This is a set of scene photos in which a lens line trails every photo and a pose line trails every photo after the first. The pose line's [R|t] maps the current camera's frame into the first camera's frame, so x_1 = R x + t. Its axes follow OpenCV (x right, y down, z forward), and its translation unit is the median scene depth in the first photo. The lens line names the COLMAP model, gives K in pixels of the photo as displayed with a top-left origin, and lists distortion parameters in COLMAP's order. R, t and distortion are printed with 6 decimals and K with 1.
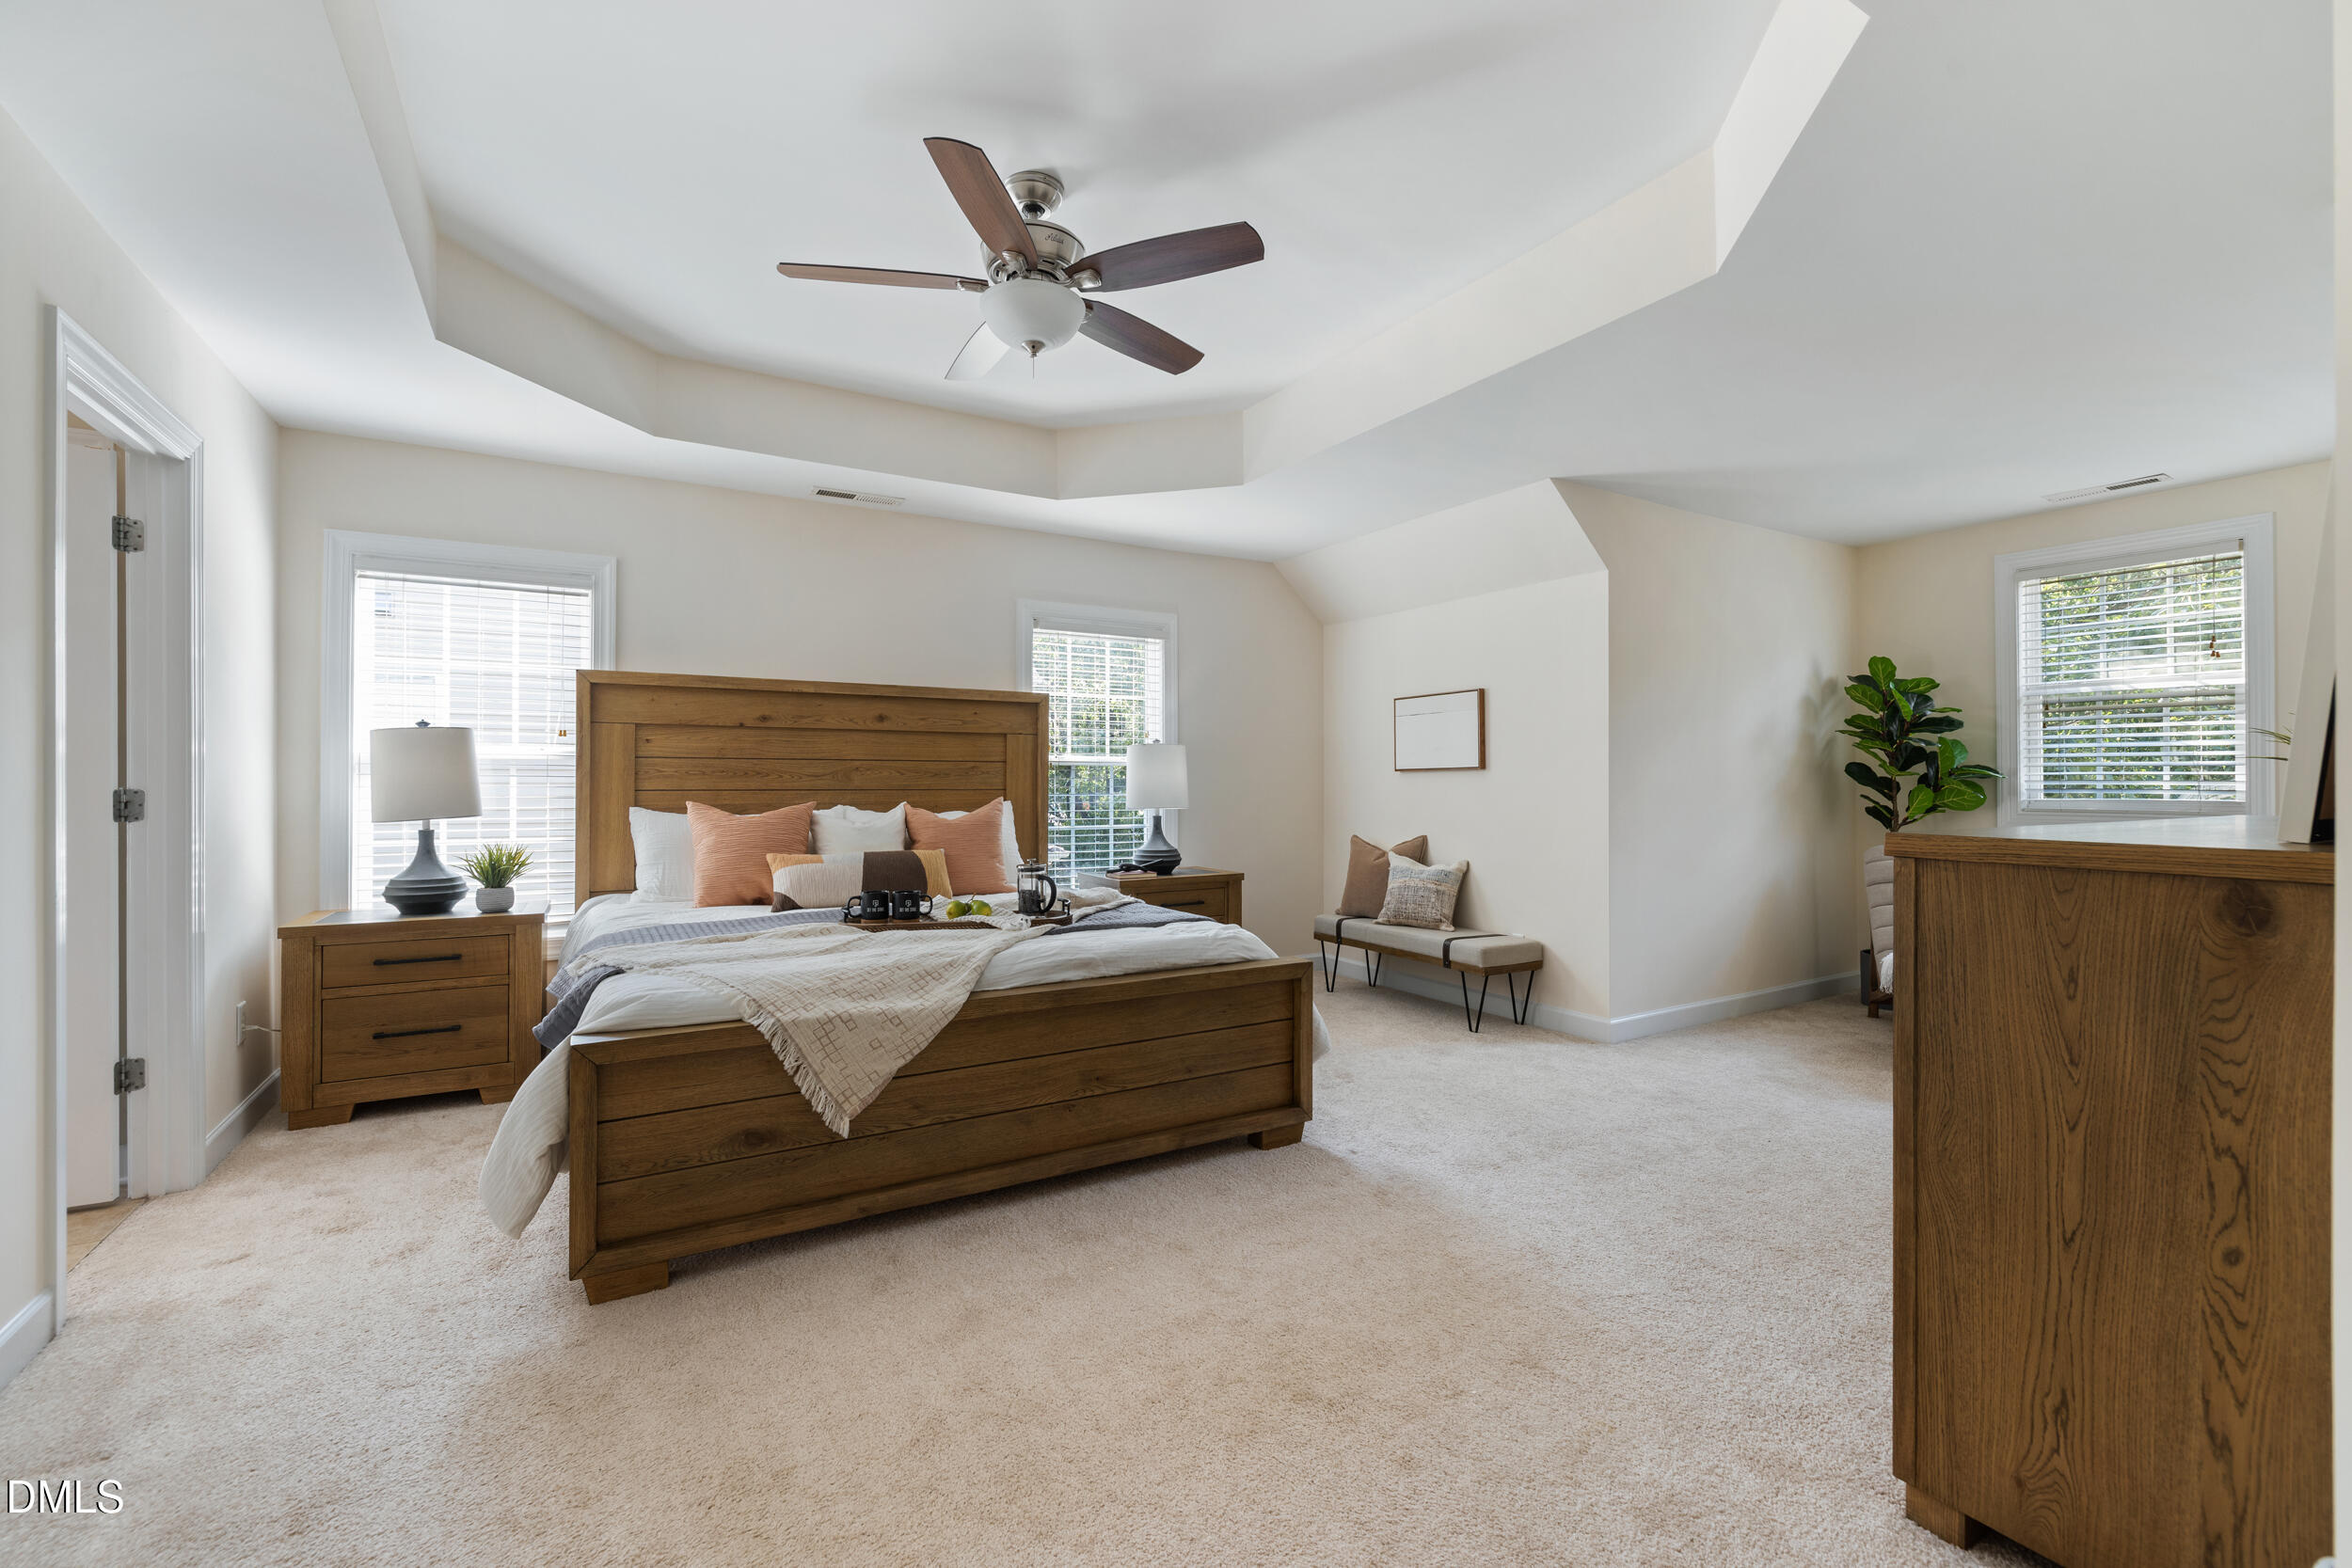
lens RADIAL K [[997.7, 0, 1188.4], [0, 997.7, 783.0], [0, 0, 1]] dist [-0.003115, 0.000517]
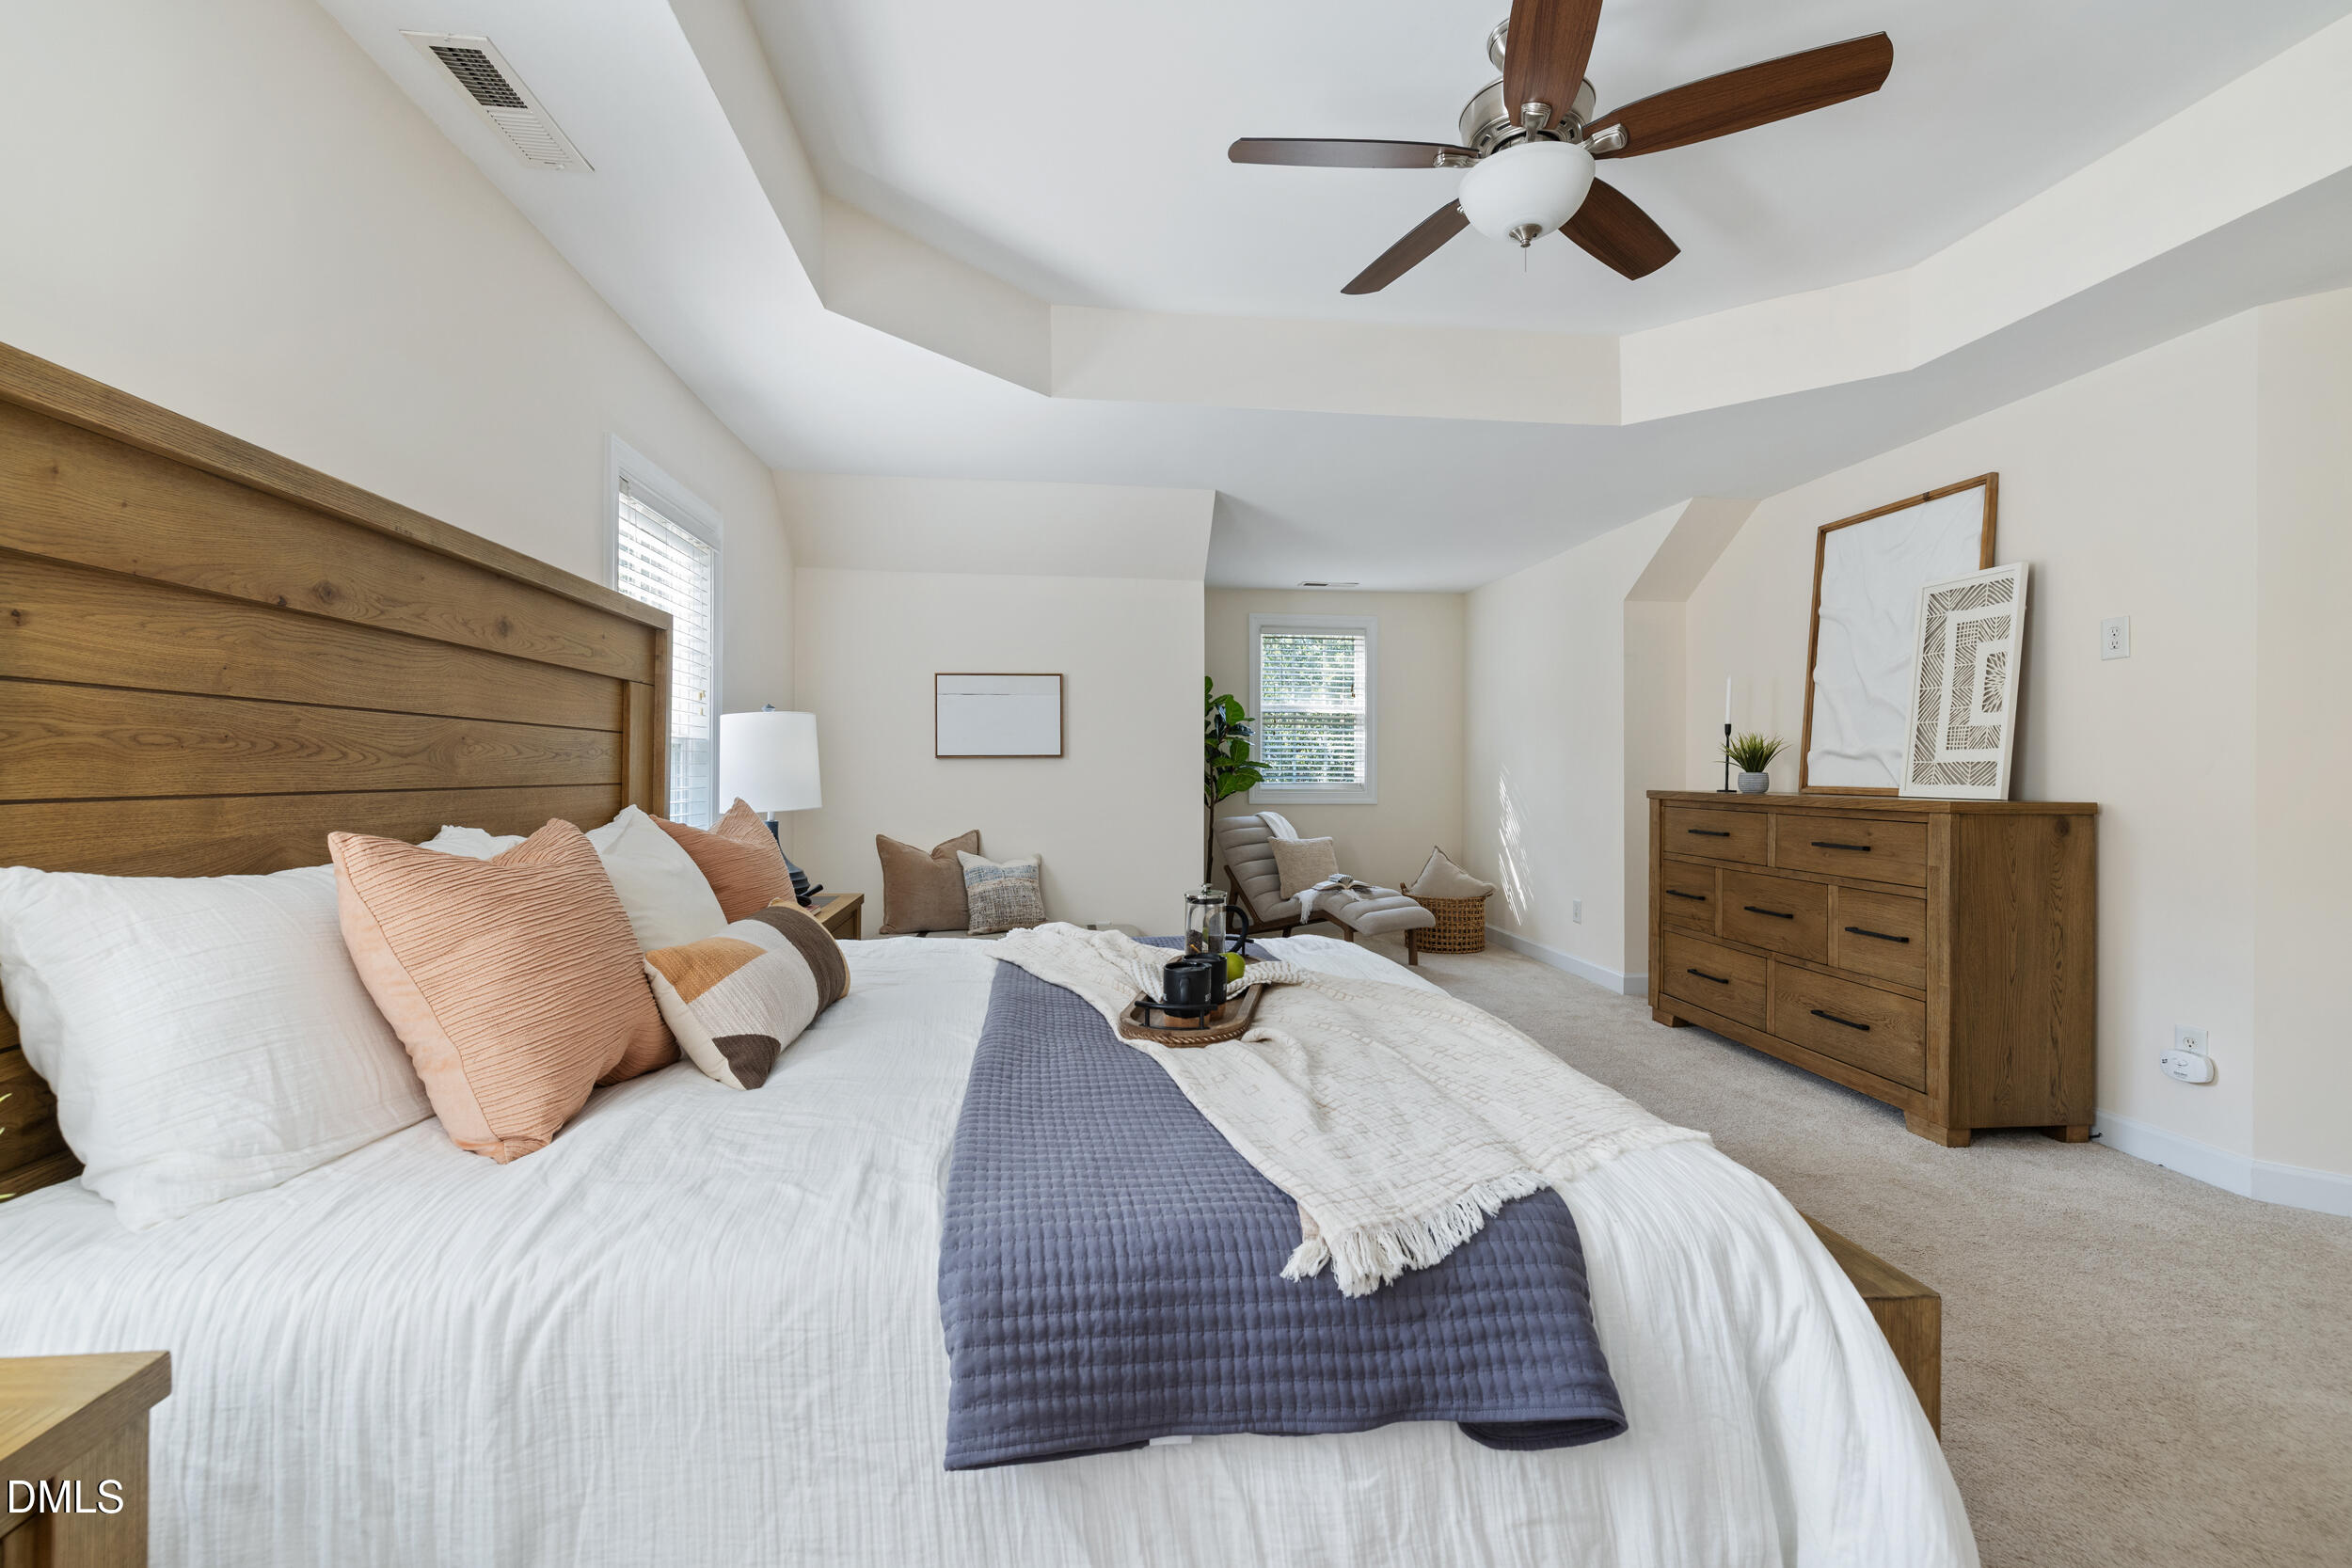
lens RADIAL K [[997.7, 0, 1181.8], [0, 997.7, 776.7], [0, 0, 1]] dist [-0.003115, 0.000517]
pose [[0.413955, -0.004820, 0.910284, -0.622159], [-0.003654, 0.999969, 0.006956, -0.002557], [-0.910290, -0.006206, 0.413925, 0.572100]]
